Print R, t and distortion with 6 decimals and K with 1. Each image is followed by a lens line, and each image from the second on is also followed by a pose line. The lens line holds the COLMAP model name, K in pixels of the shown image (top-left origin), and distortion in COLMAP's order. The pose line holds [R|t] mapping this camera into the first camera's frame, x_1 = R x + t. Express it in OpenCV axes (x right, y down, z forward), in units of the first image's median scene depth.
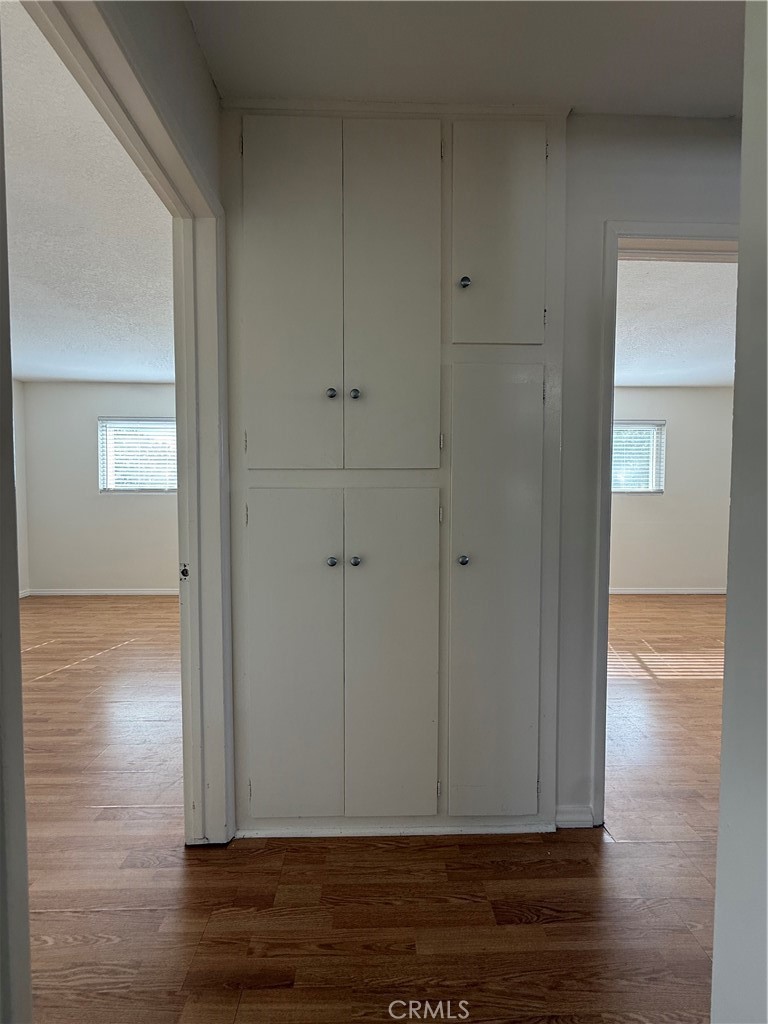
lens RADIAL K [[413.7, 0, 380.2], [0, 413.7, 509.8], [0, 0, 1]] dist [0.000781, -0.000305]
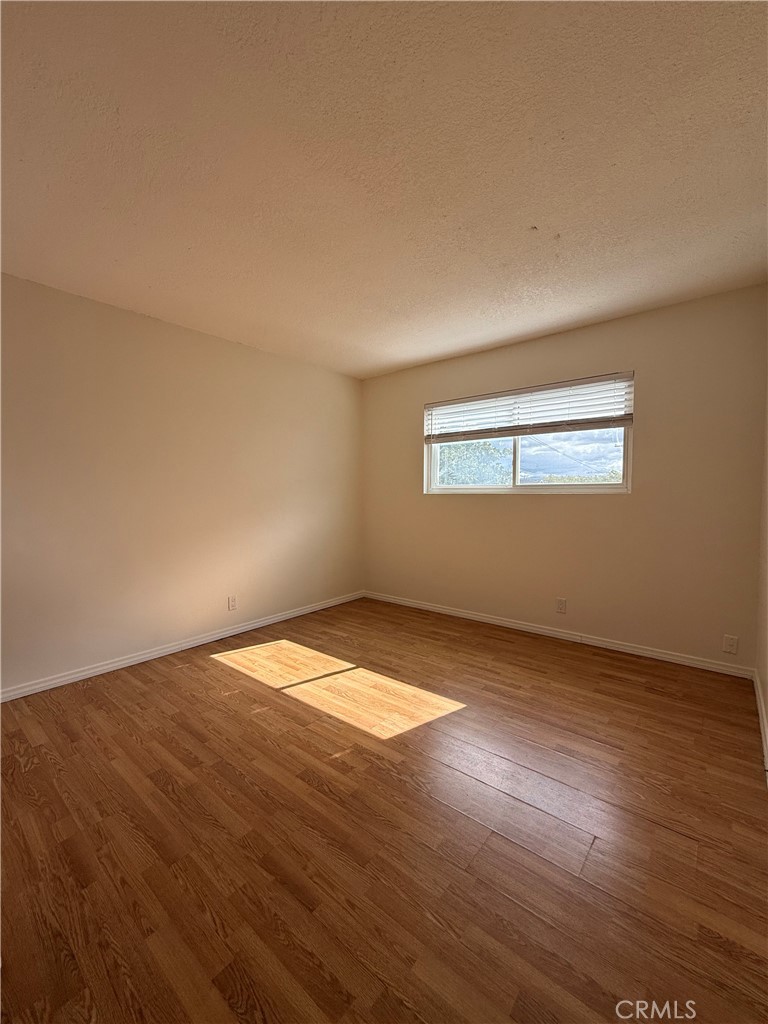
lens RADIAL K [[413.7, 0, 387.9], [0, 413.7, 518.1], [0, 0, 1]] dist [0.000781, -0.000305]
pose [[0.764093, 0.028825, -0.644462, -0.181886], [-0.020747, 0.999582, 0.020111, -0.005307], [0.644773, -0.001996, 0.764372, 0.298508]]
